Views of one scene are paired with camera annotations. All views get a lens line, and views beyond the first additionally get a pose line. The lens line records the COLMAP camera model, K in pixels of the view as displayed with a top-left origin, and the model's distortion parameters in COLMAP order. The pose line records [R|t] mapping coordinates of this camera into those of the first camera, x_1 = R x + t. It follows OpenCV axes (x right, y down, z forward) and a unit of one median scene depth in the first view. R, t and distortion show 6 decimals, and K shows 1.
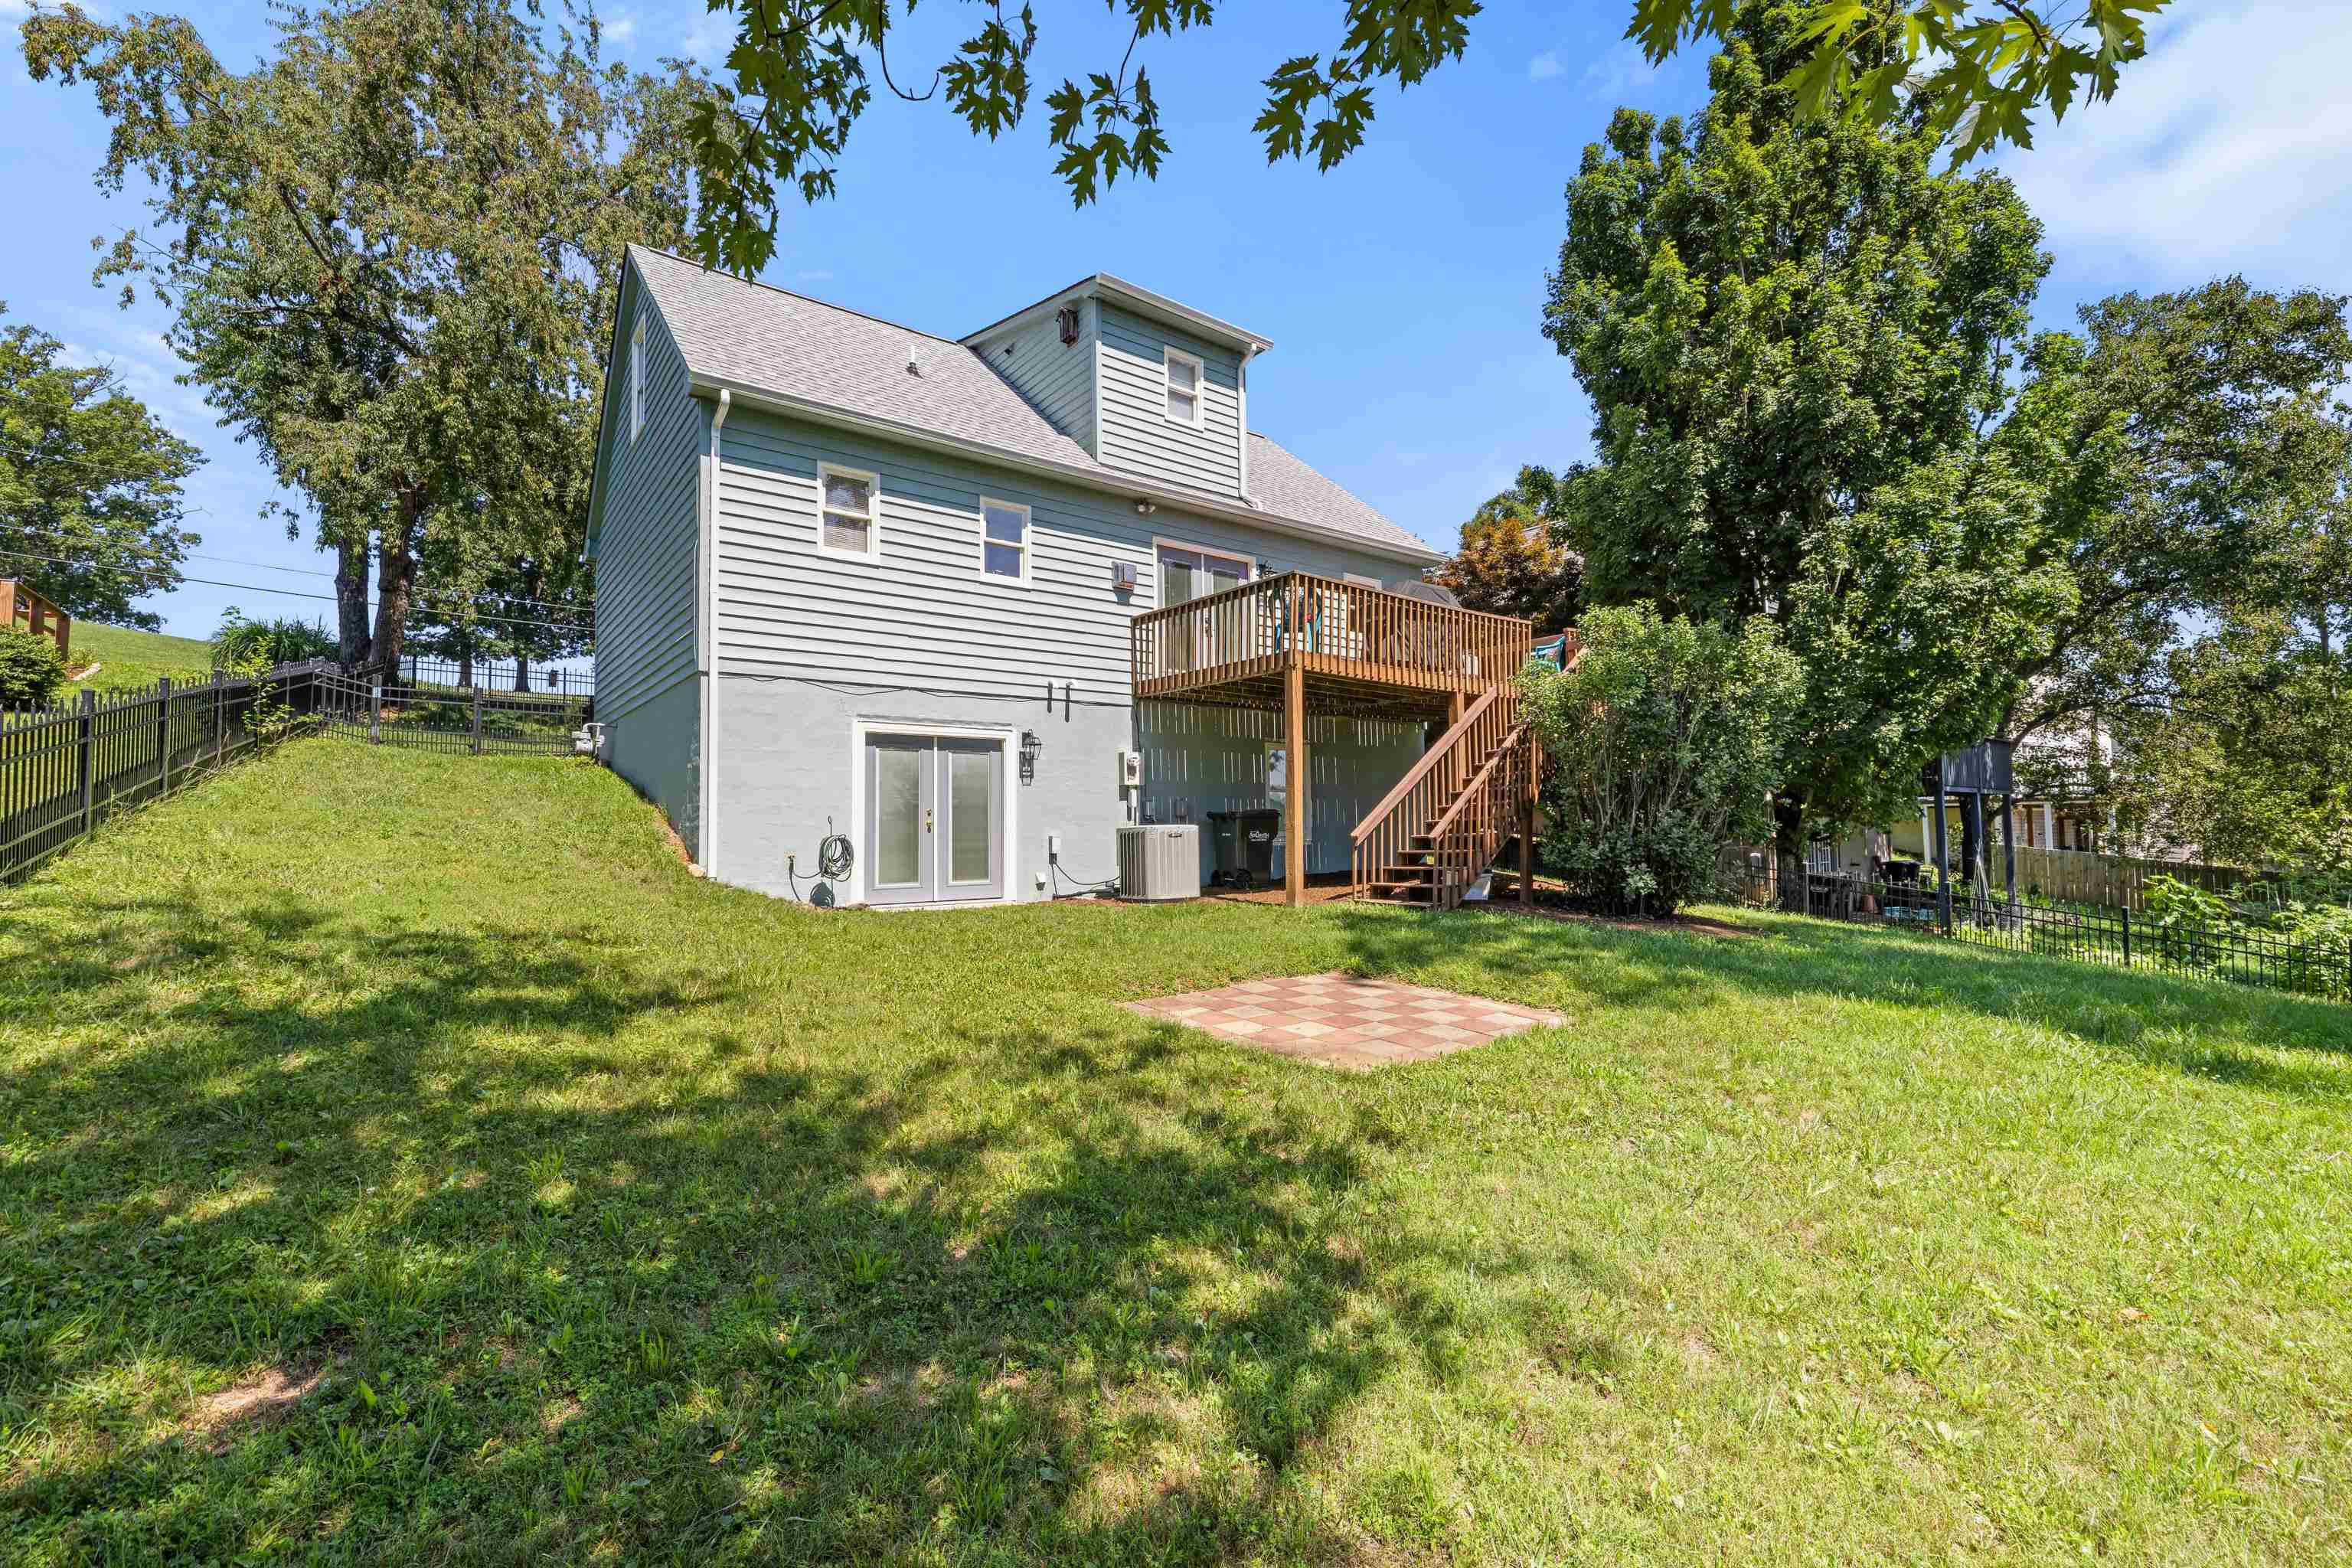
lens RADIAL K [[997.5, 0, 1178.0], [0, 997.5, 790.6], [0, 0, 1]] dist [0.000784, 0.000845]
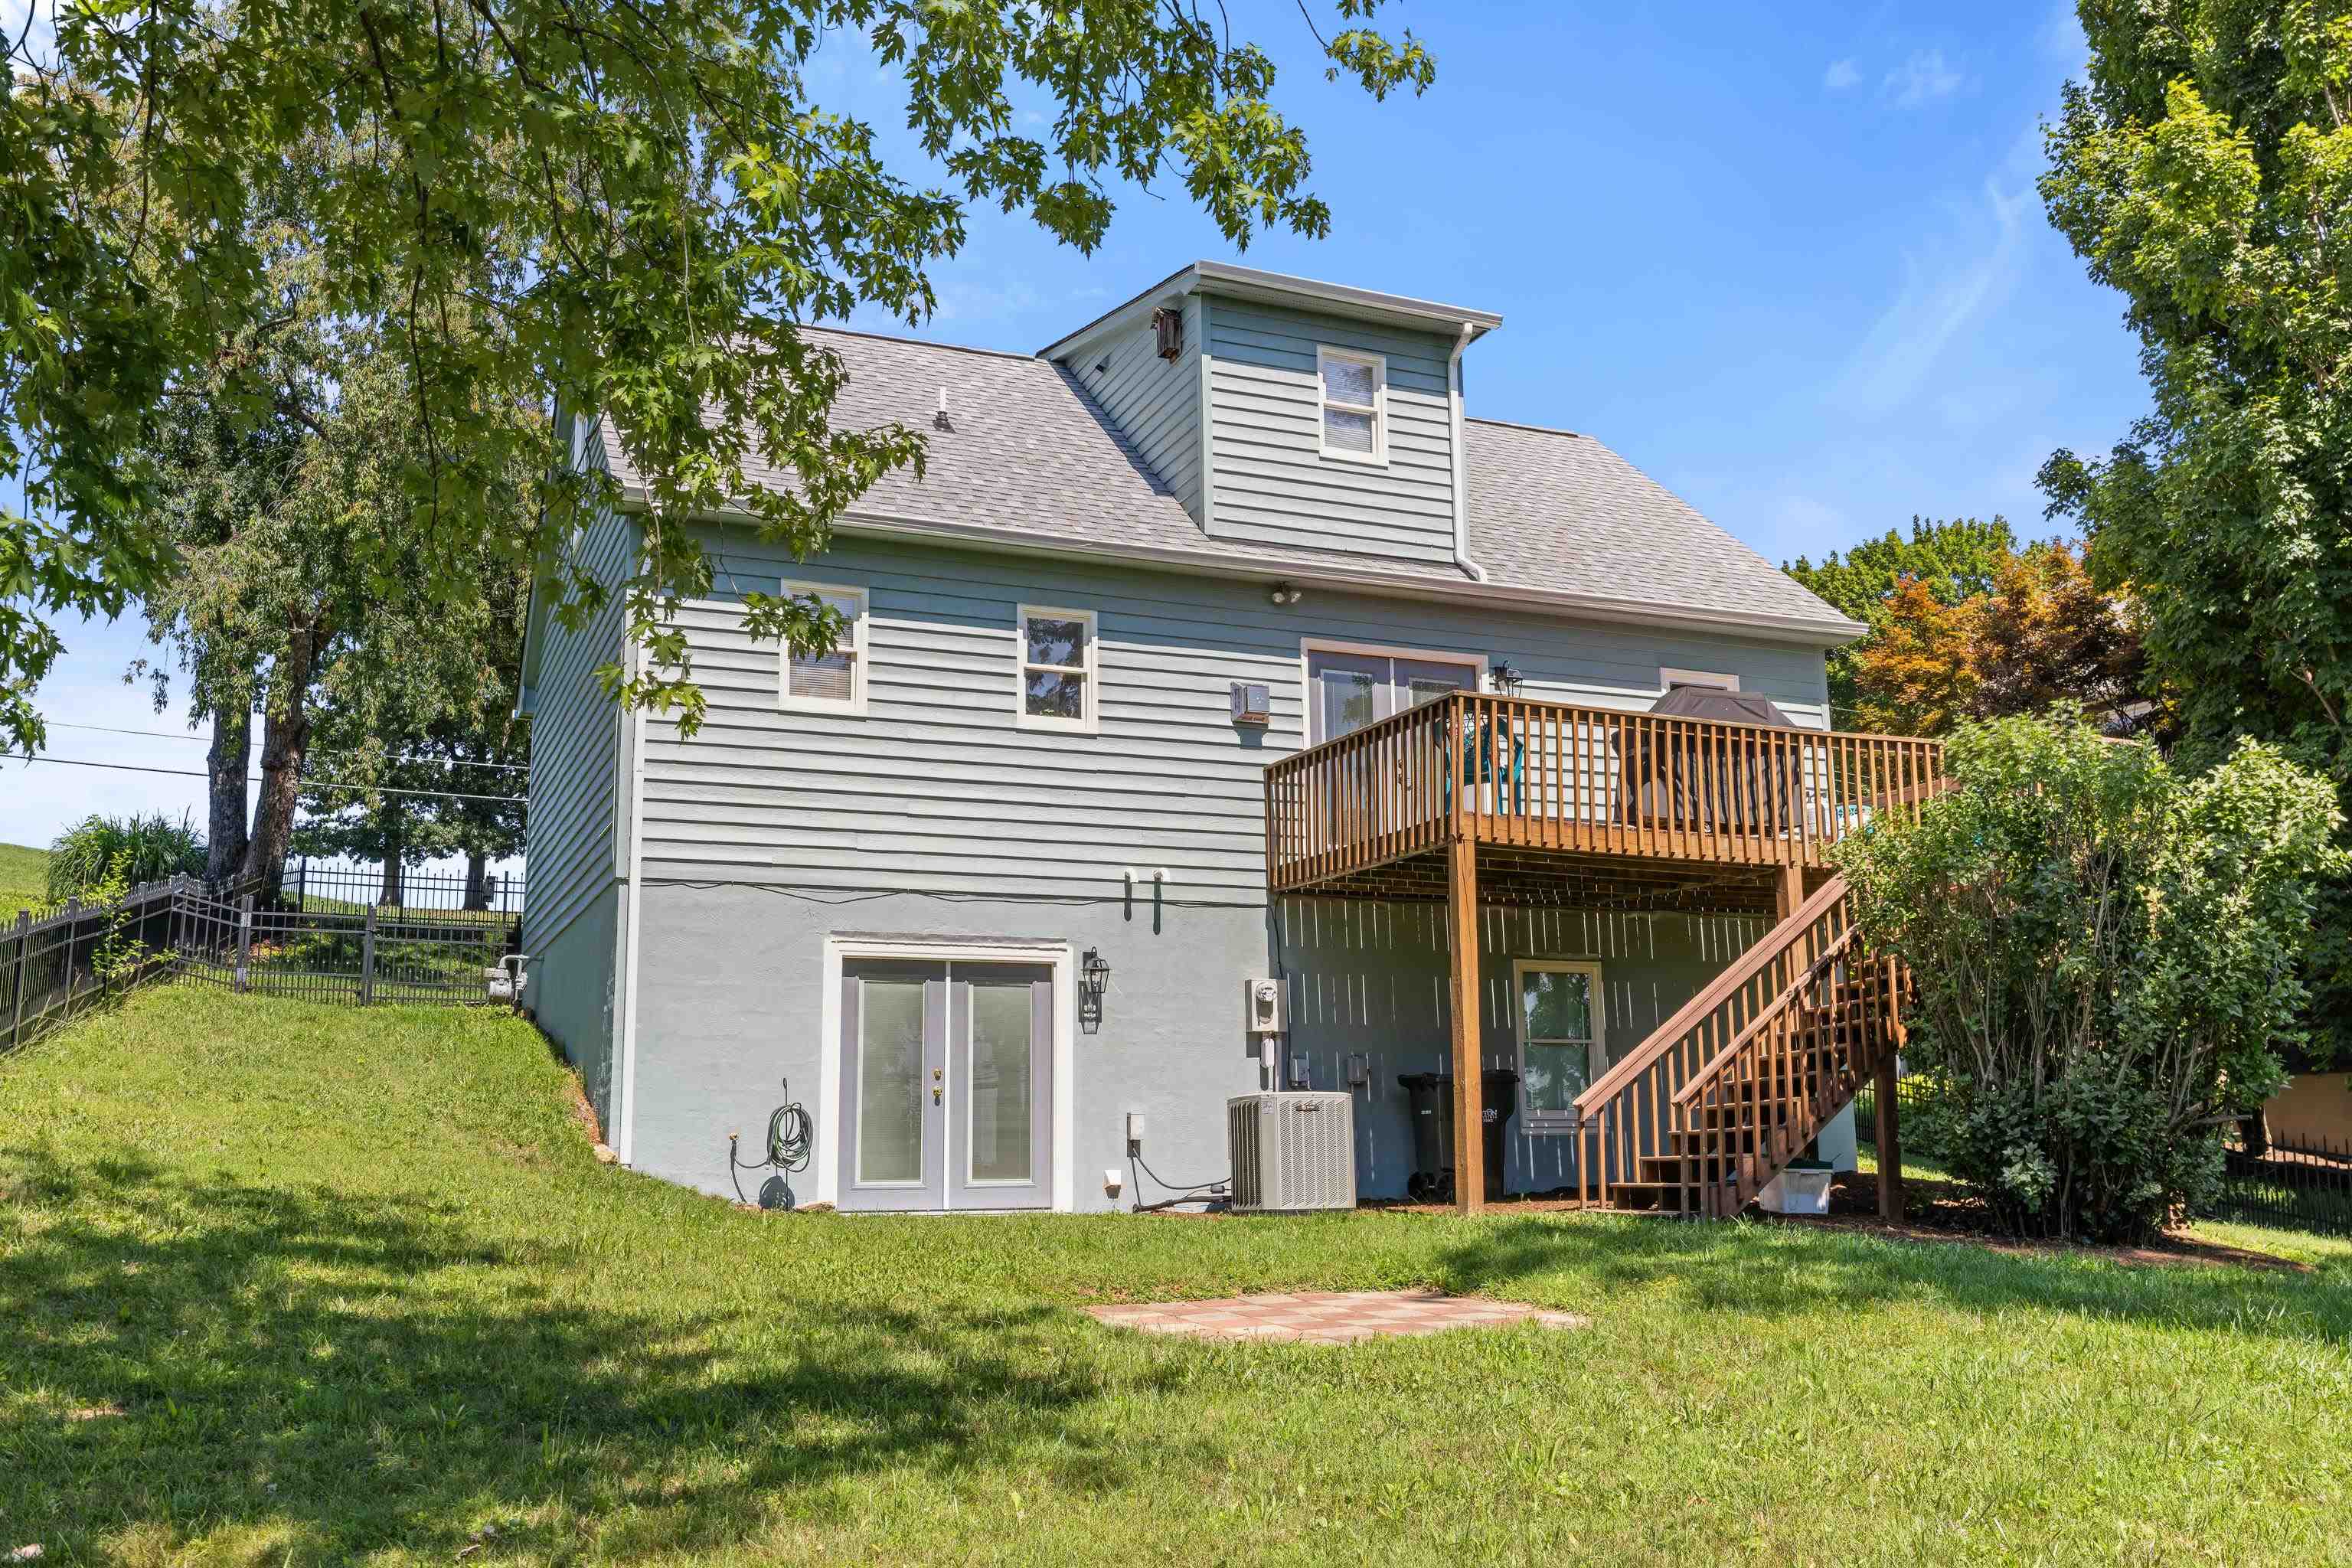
lens RADIAL K [[2043.7, 0, 1181.6], [0, 2043.7, 809.7], [0, 0, 1]] dist [0.004976, -0.005237]
pose [[0.967389, -0.042834, -0.249646, 0.237474], [0.009867, 0.991222, -0.131840, 0.025716], [0.253102, 0.125078, 0.959320, -0.271595]]
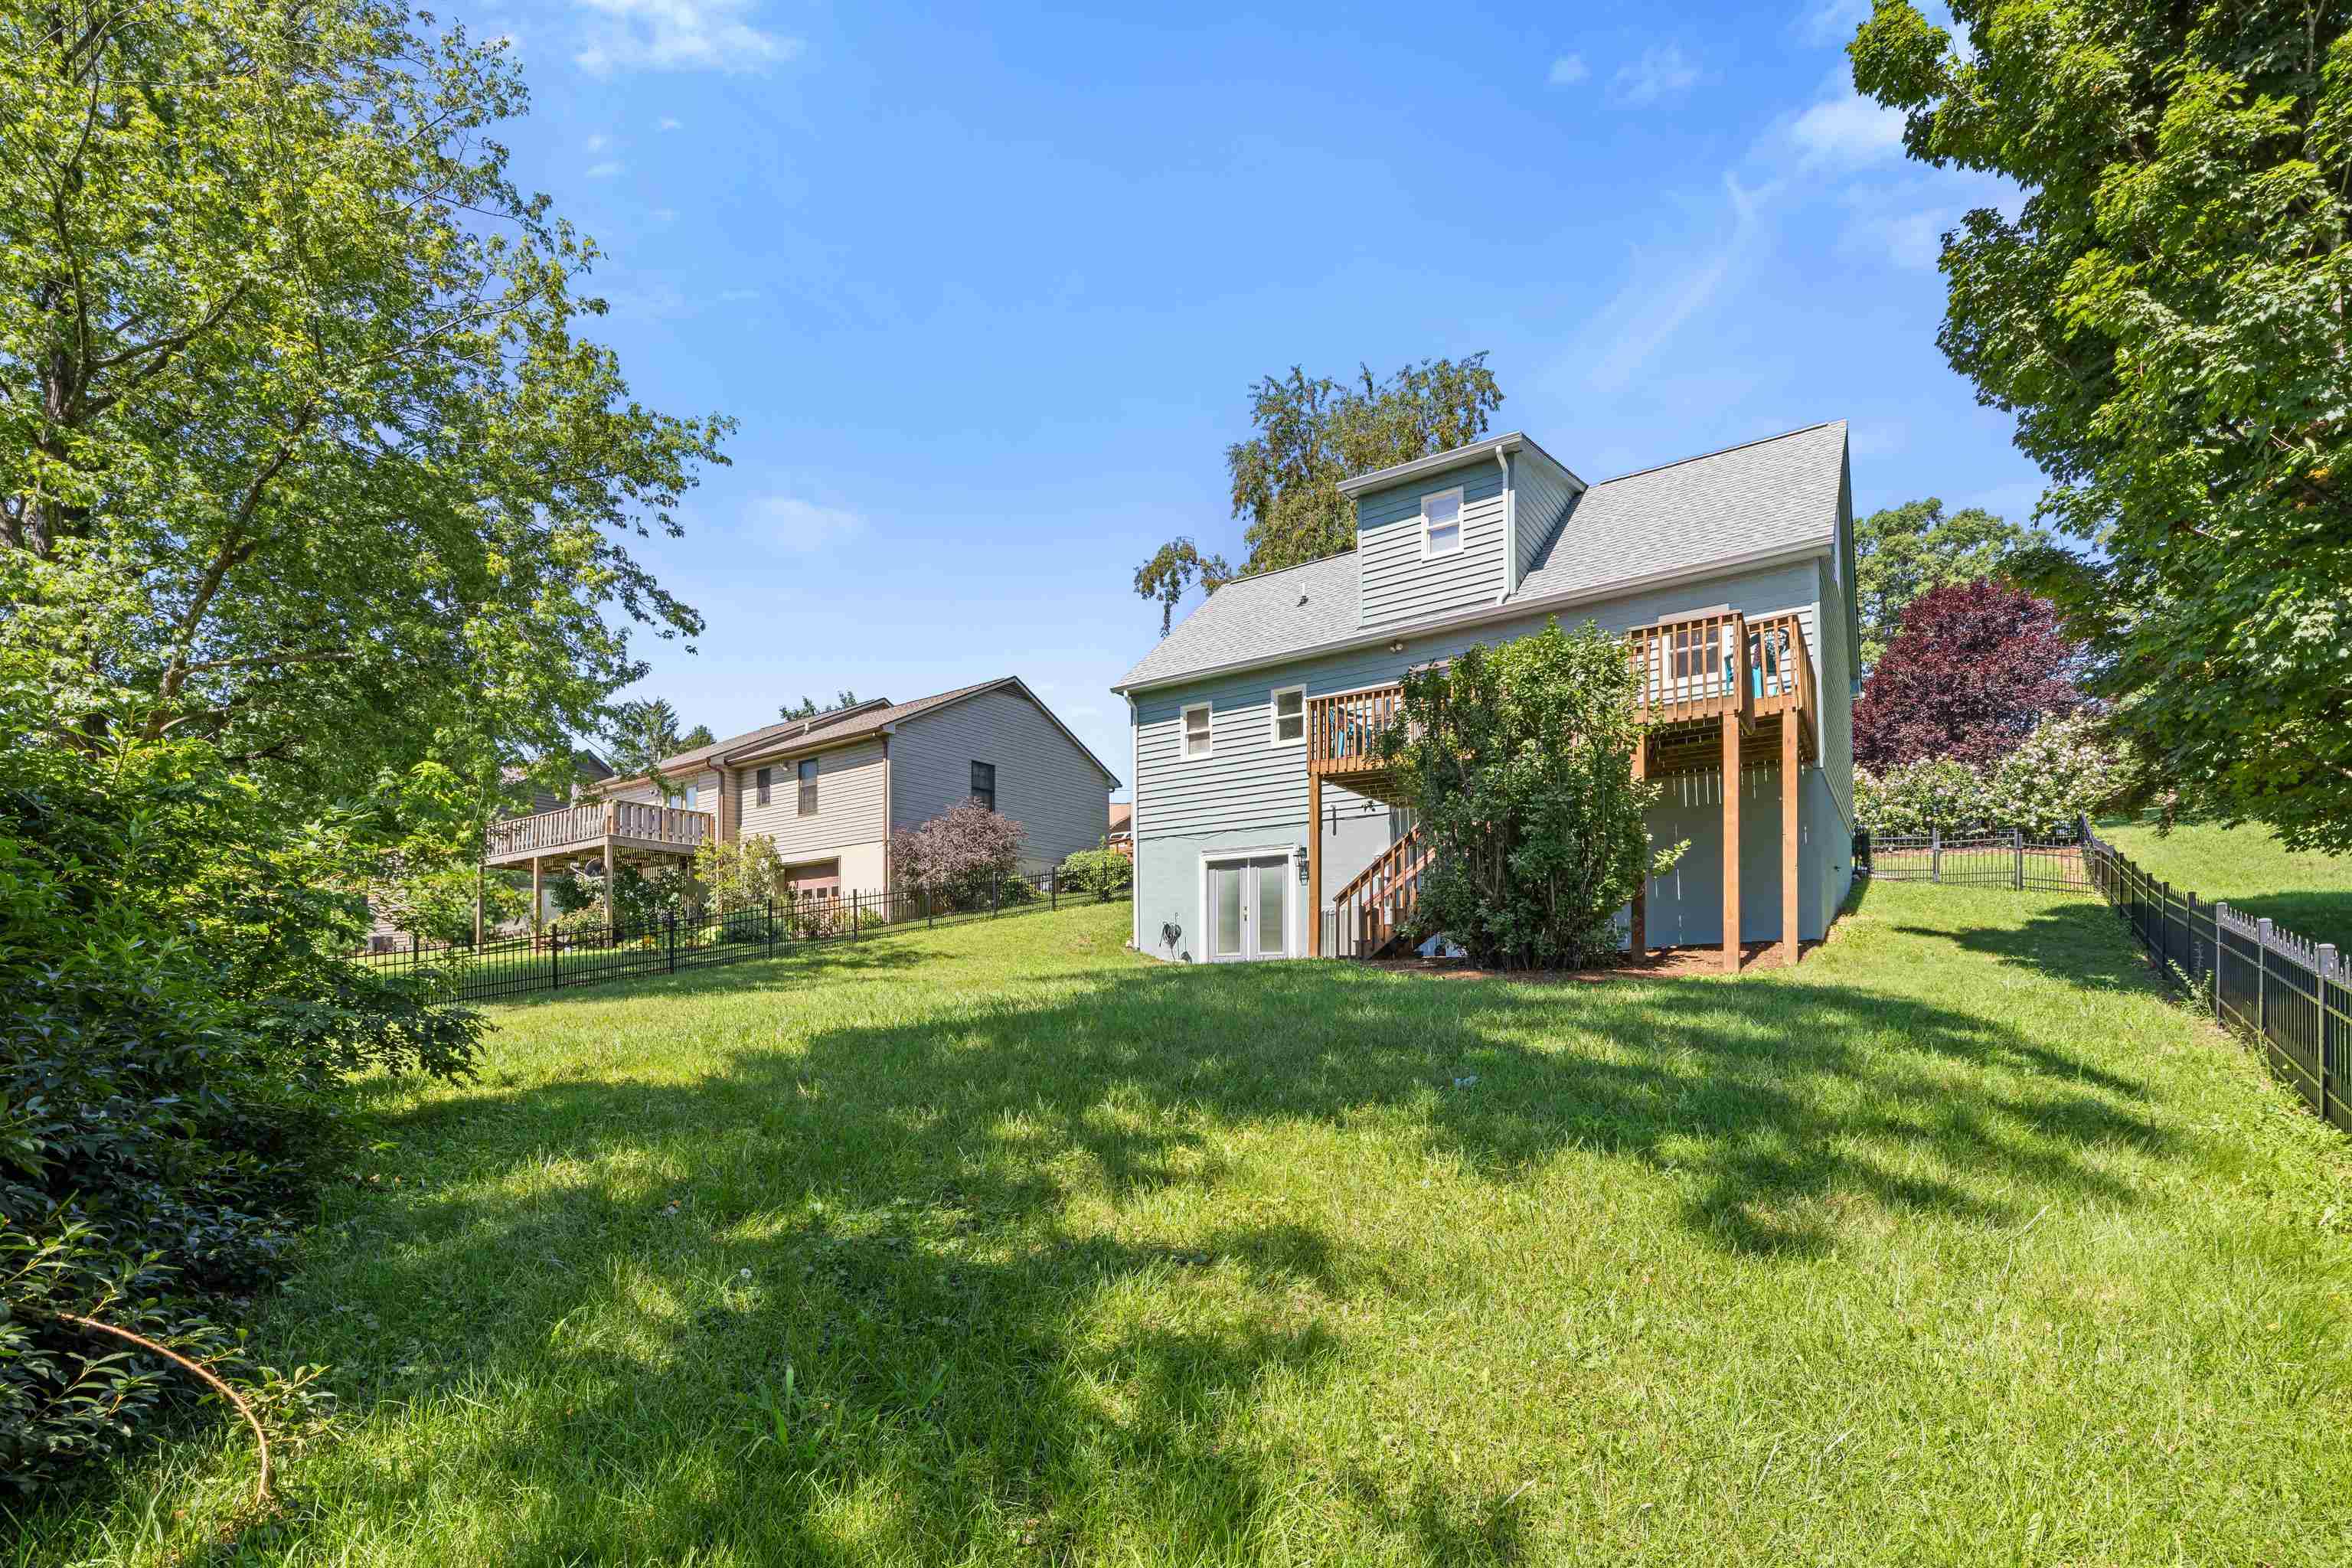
lens RADIAL K [[1064.7, 0, 1175.0], [0, 1064.7, 991.1], [0, 0, 1]] dist [0.000367, 0.000148]
pose [[0.301462, 0.009772, -0.953428, 1.191831], [0.033859, 0.999207, 0.020946, 0.103556], [0.952877, -0.038596, 0.300892, 0.358659]]
